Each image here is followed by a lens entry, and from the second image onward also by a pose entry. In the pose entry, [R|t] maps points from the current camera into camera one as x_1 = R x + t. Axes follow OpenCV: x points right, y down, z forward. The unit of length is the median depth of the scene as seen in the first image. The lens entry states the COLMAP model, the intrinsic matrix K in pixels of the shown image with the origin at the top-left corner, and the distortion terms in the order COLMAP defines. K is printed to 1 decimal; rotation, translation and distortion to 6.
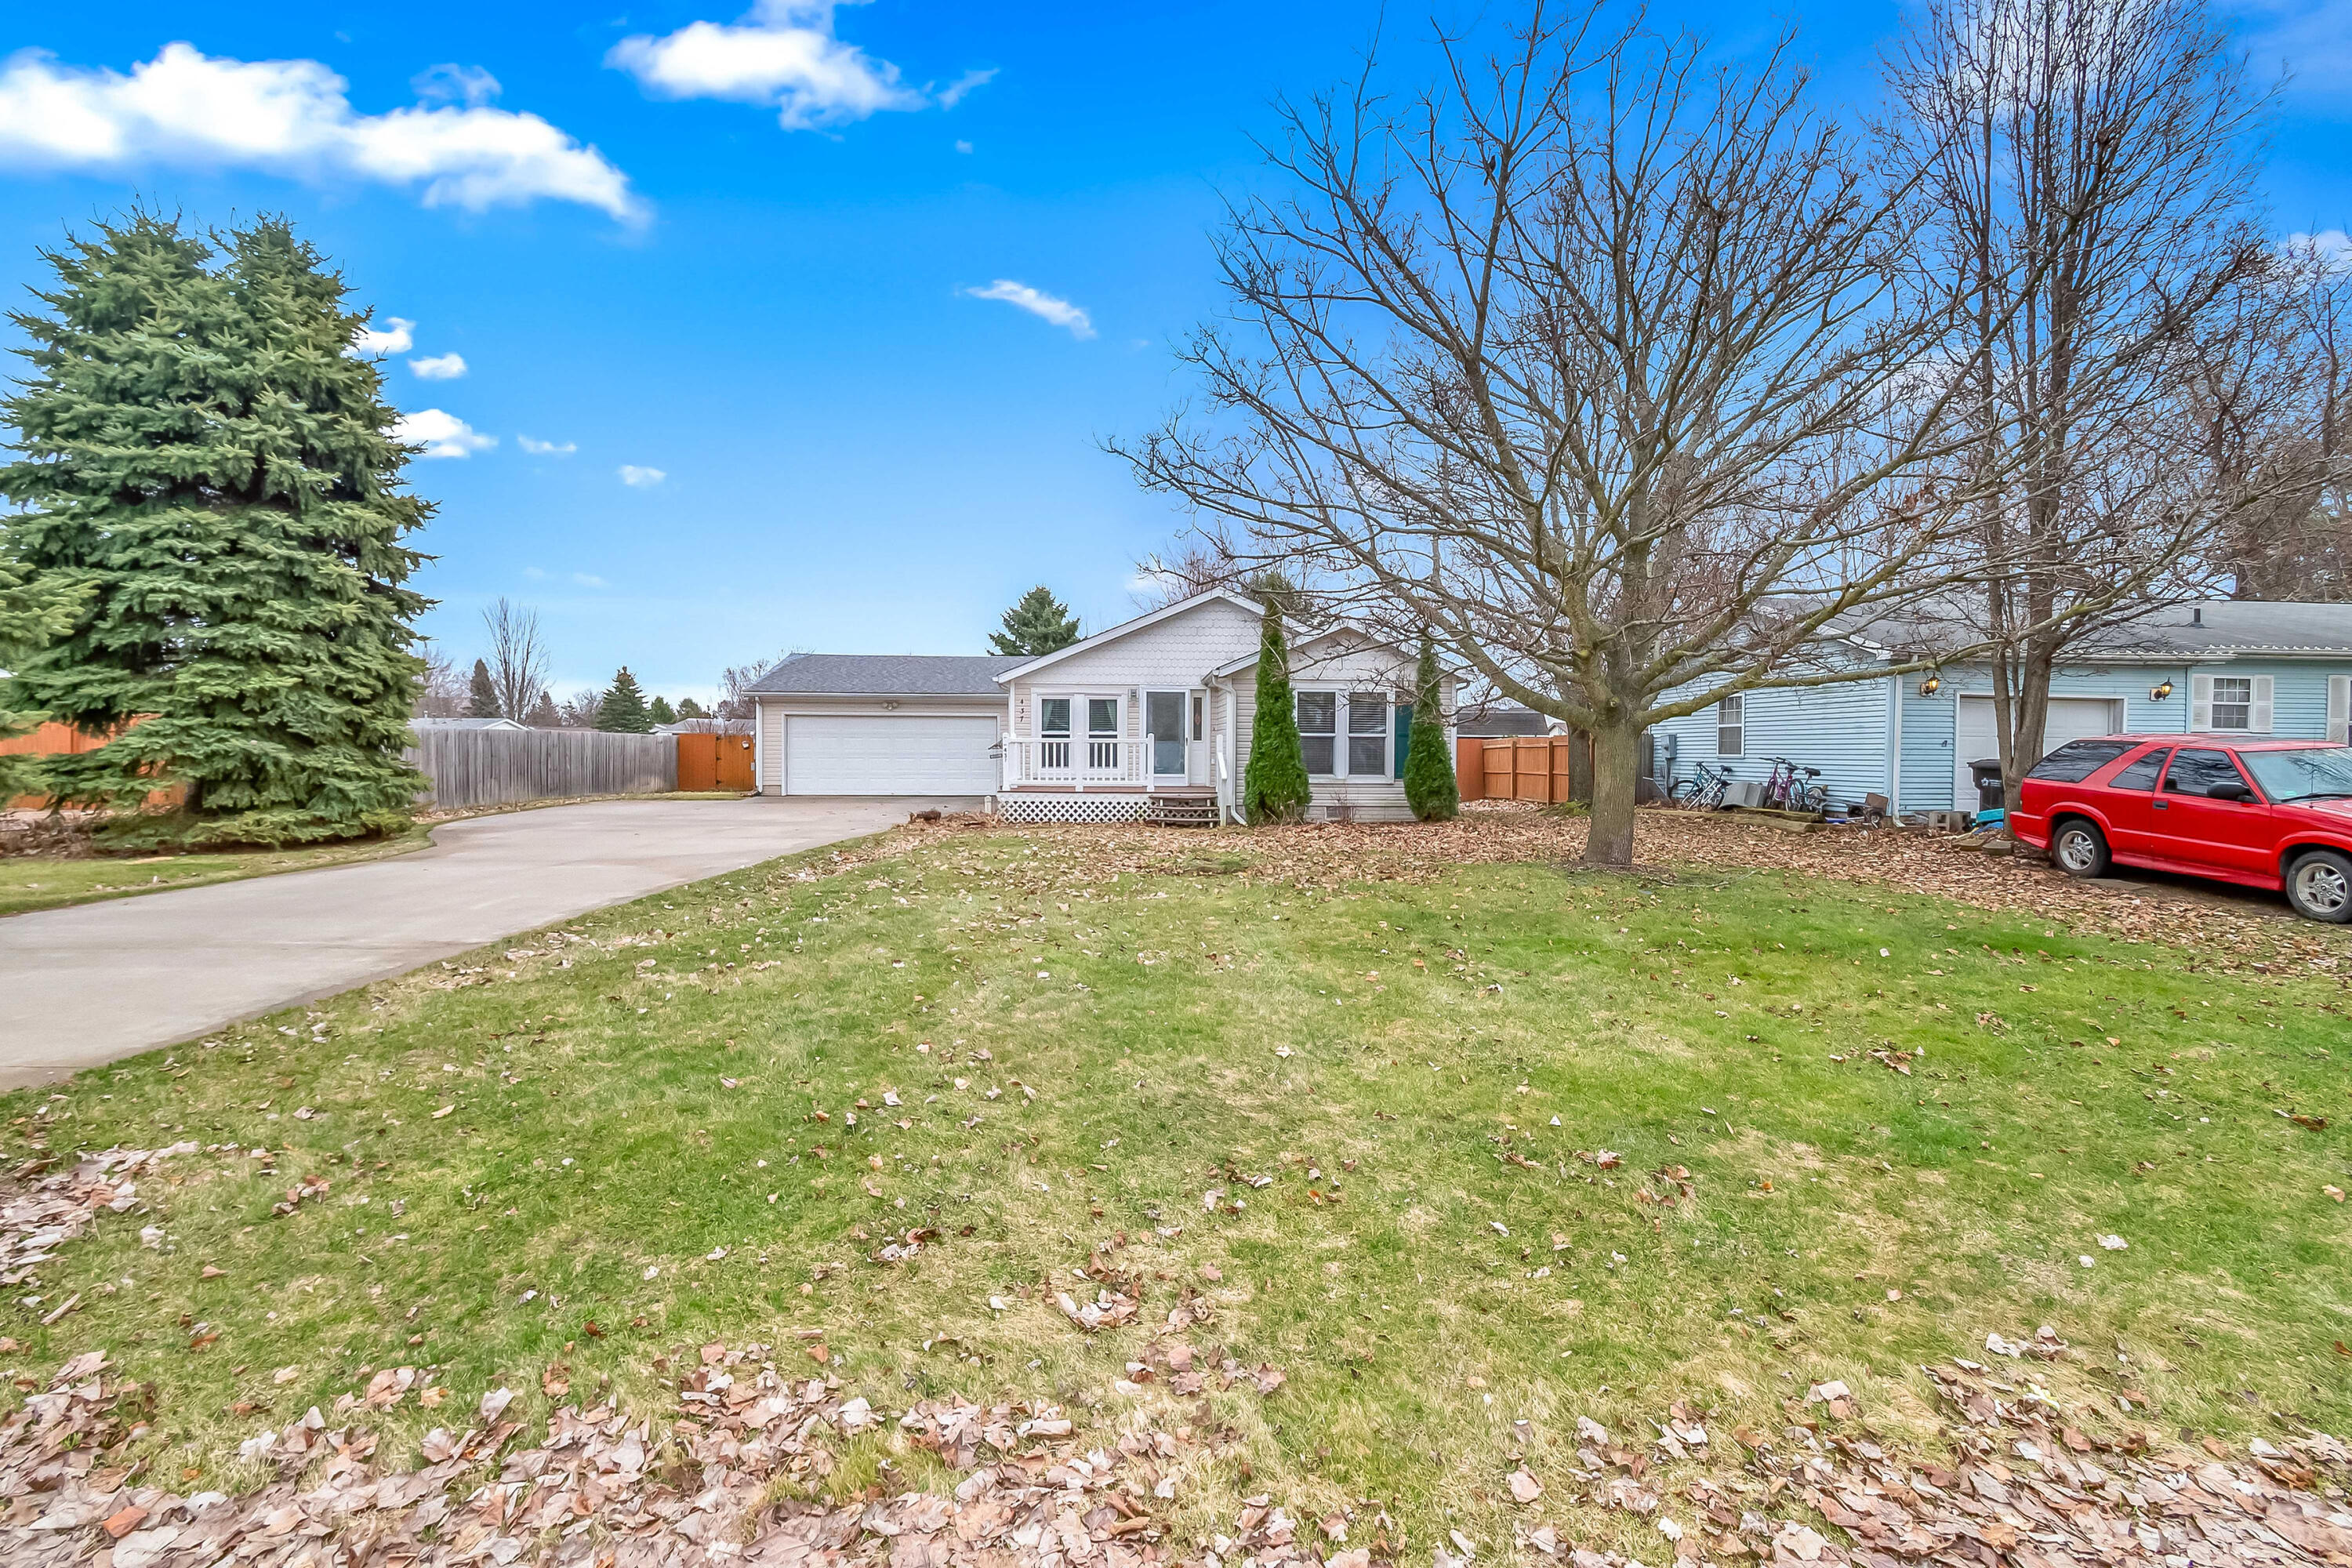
lens RADIAL K [[1065.3, 0, 1184.0], [0, 1065.3, 780.3], [0, 0, 1]] dist [0.001391, -0.000080]
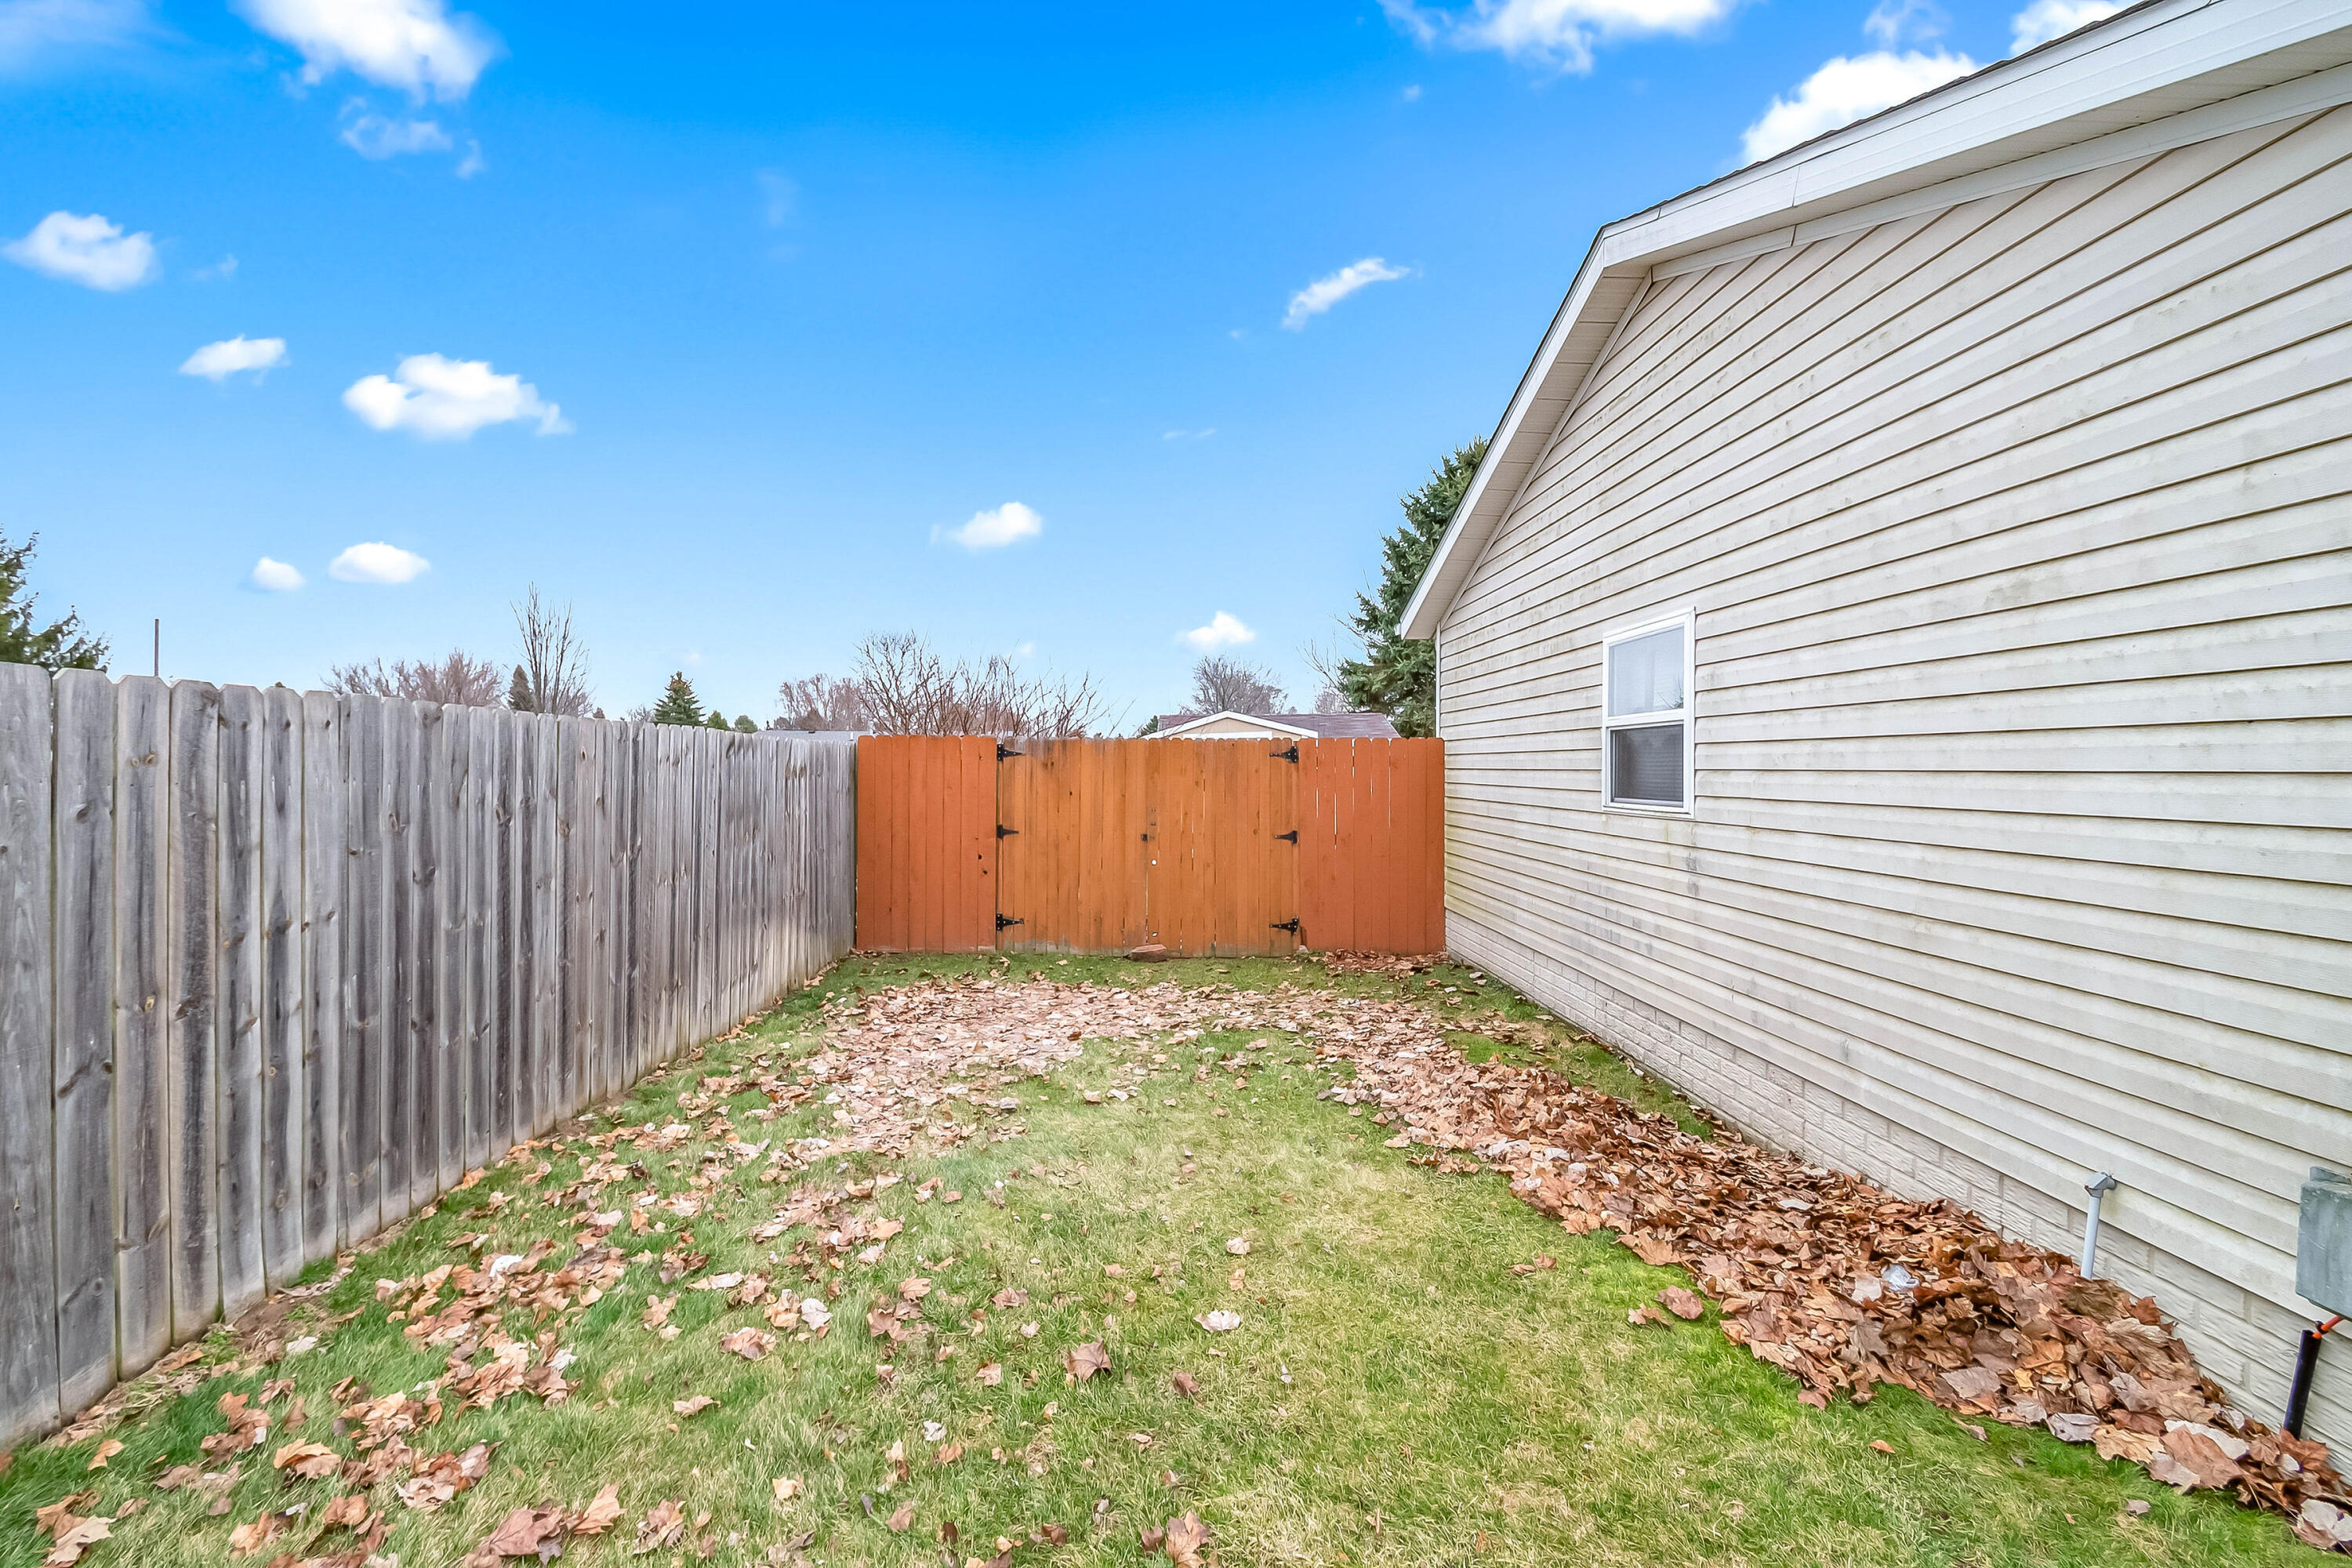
lens RADIAL K [[1036.7, 0, 1128.2], [0, 1036.7, 772.5], [0, 0, 1]] dist [0.005969, -0.006456]
pose [[0.997097, -0.005272, -0.075960, -0.710313], [0.003651, 0.999763, -0.021454, -0.052953], [0.076055, 0.021115, 0.996880, 1.377662]]
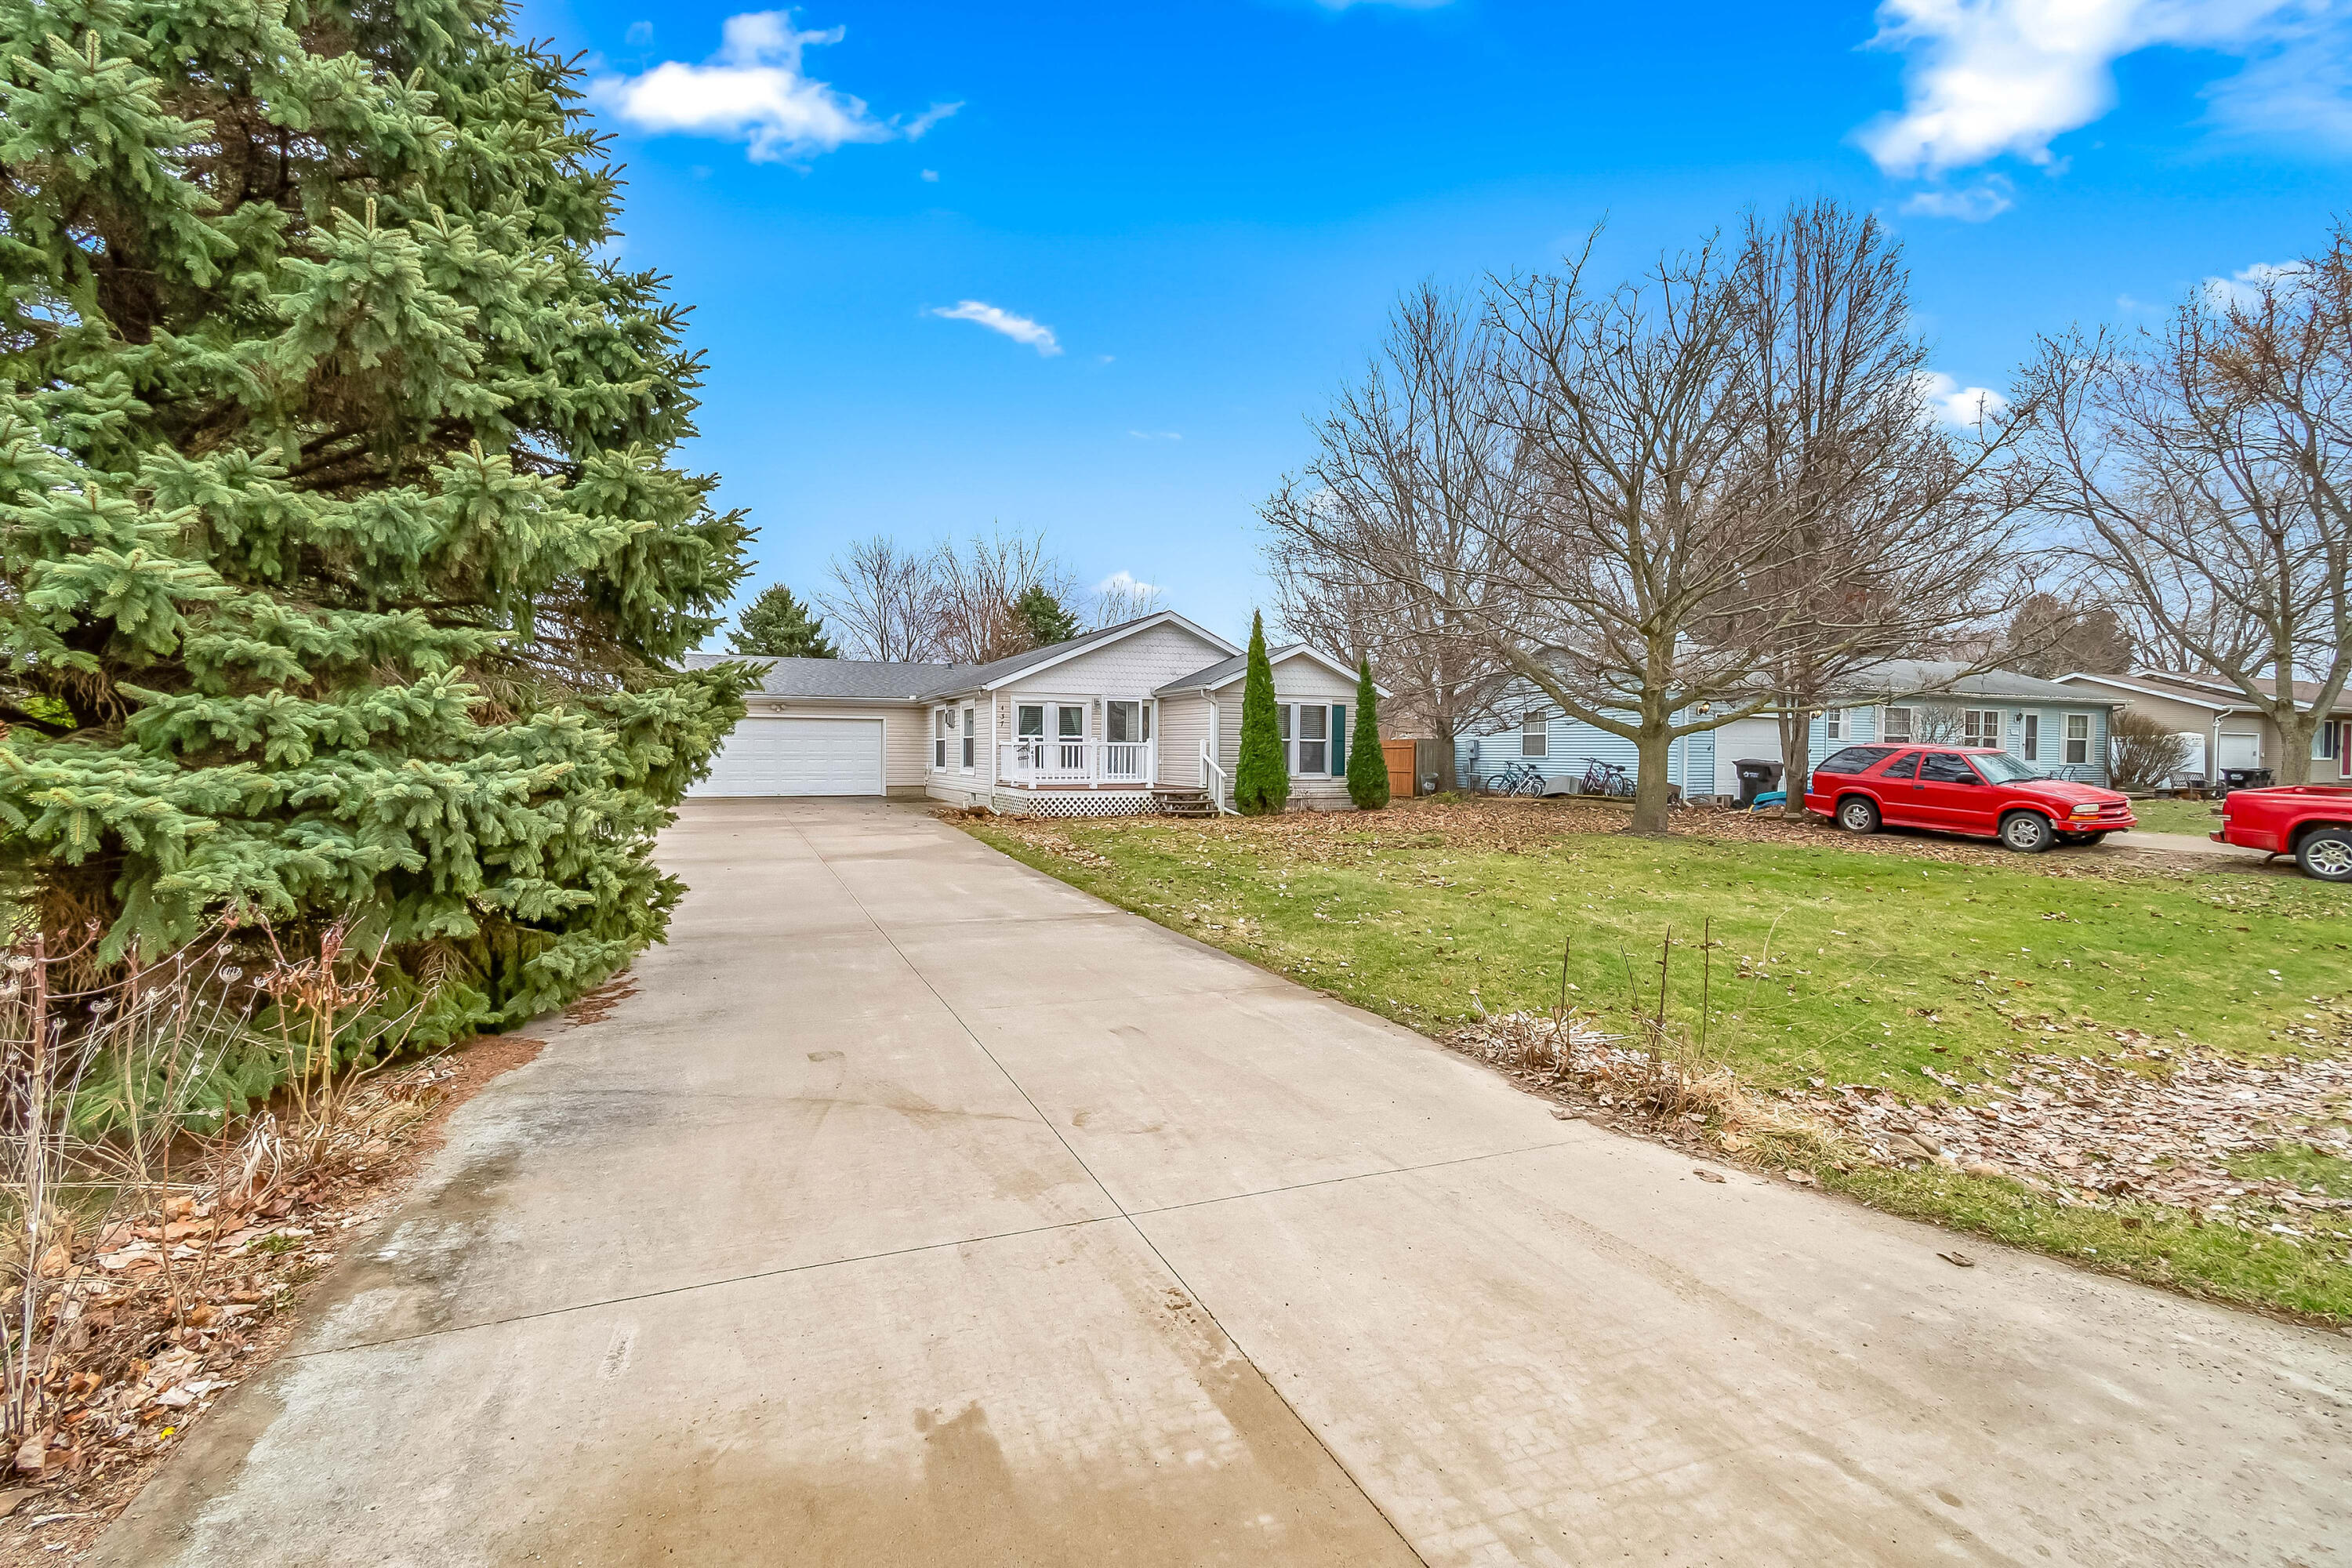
lens RADIAL K [[1042.2, 0, 1125.9], [0, 1042.2, 772.4], [0, 0, 1]] dist [0.007716, -0.006352]
pose [[0.940378, -0.006384, 0.340071, -0.446526], [0.008514, 0.999952, -0.004773, -0.001554], [-0.340024, 0.007384, 0.940388, -0.061079]]
